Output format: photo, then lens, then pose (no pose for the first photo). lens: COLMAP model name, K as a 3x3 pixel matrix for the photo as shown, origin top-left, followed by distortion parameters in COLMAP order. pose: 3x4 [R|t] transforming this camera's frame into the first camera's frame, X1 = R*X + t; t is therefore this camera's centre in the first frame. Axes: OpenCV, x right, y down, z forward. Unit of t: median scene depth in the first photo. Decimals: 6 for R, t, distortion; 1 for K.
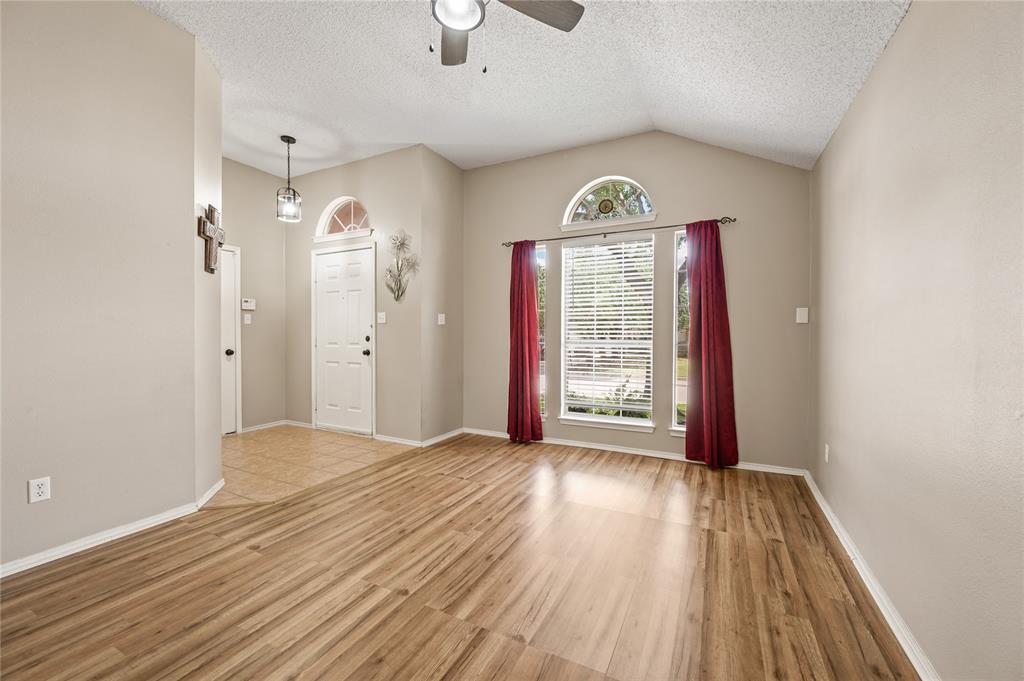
lens RADIAL K [[408.1, 0, 508.9], [0, 408.1, 337.4], [0, 0, 1]] dist [0.000498, 0.000077]
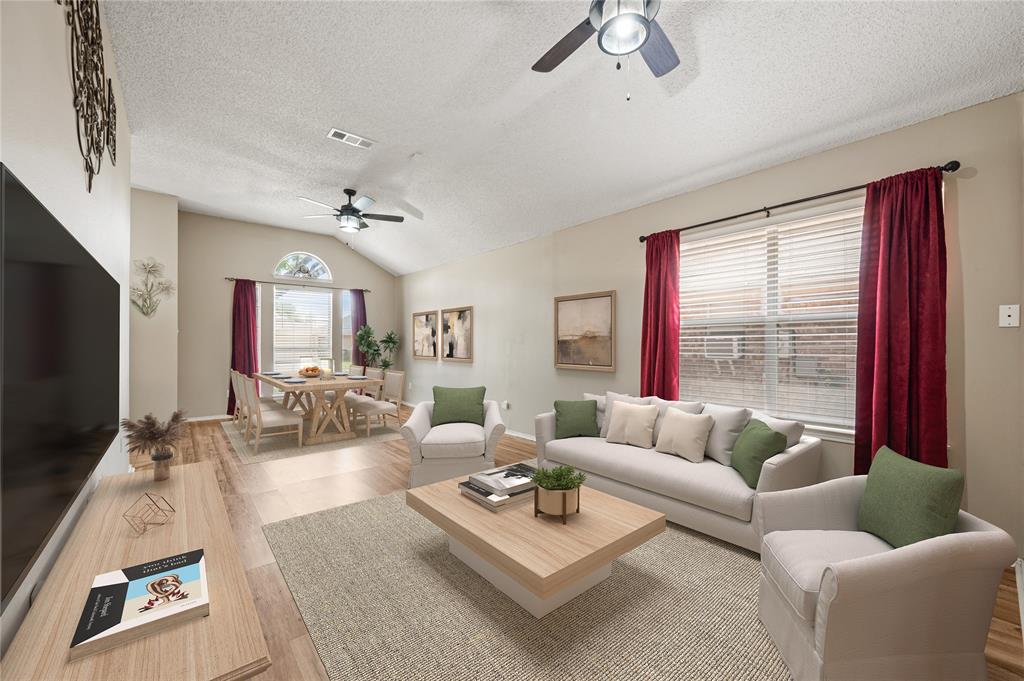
lens RADIAL K [[408.1, 0, 509.9], [0, 408.1, 342.7], [0, 0, 1]] dist [0.000498, 0.000077]
pose [[0.384284, -0.008441, 0.923177, -0.981646], [0.014004, 0.999896, 0.003314, 0.001614], [-0.923109, 0.011654, 0.384362, -0.457903]]
